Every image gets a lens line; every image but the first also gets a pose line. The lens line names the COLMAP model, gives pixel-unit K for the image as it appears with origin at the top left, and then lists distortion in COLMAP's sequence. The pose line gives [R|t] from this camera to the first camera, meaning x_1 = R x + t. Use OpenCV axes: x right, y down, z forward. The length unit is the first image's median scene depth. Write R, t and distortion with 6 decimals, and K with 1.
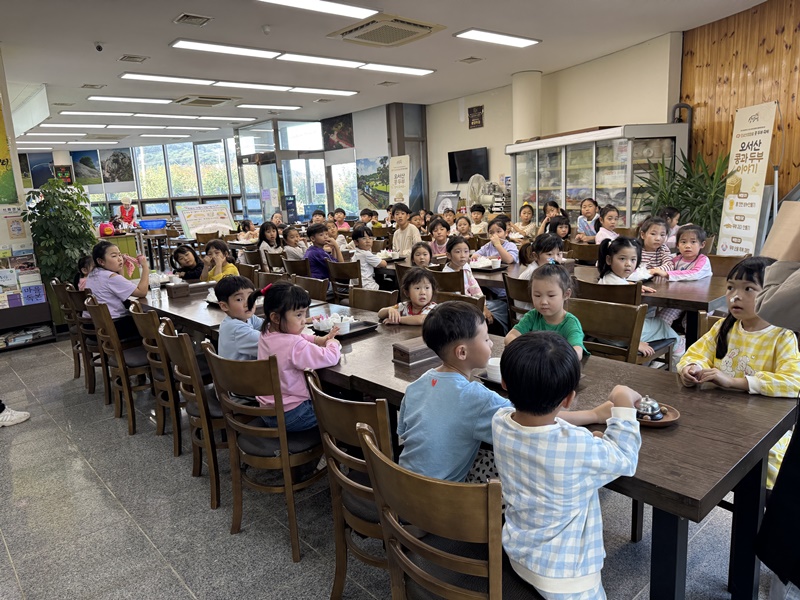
lens RADIAL K [[564.0, 0, 395.8], [0, 564.0, 299.3], [0, 0, 1]] dist [0.047762, -0.028681]
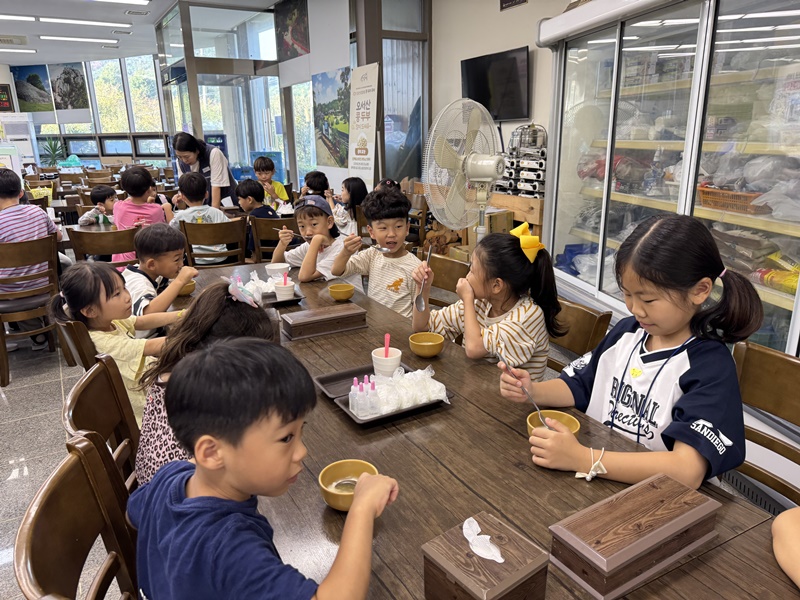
lens RADIAL K [[564.0, 0, 404.5], [0, 564.0, 300.1], [0, 0, 1]] dist [0.047762, -0.028681]
pose [[0.984617, 0.078243, -0.156231, 0.135622], [-0.062253, 0.992549, 0.104747, -0.091696], [0.163263, -0.093410, 0.982151, 0.450754]]
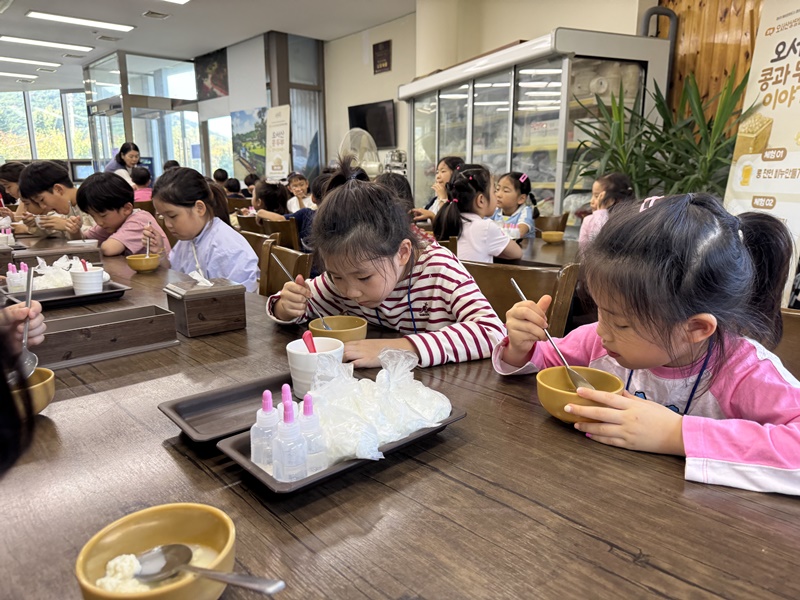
lens RADIAL K [[564.0, 0, 398.2], [0, 564.0, 302.0], [0, 0, 1]] dist [0.047762, -0.028681]
pose [[0.998272, 0.040207, 0.042846, 0.132231], [-0.041281, 0.998847, 0.024488, -0.027456], [-0.041812, -0.026214, 0.998782, 0.252845]]
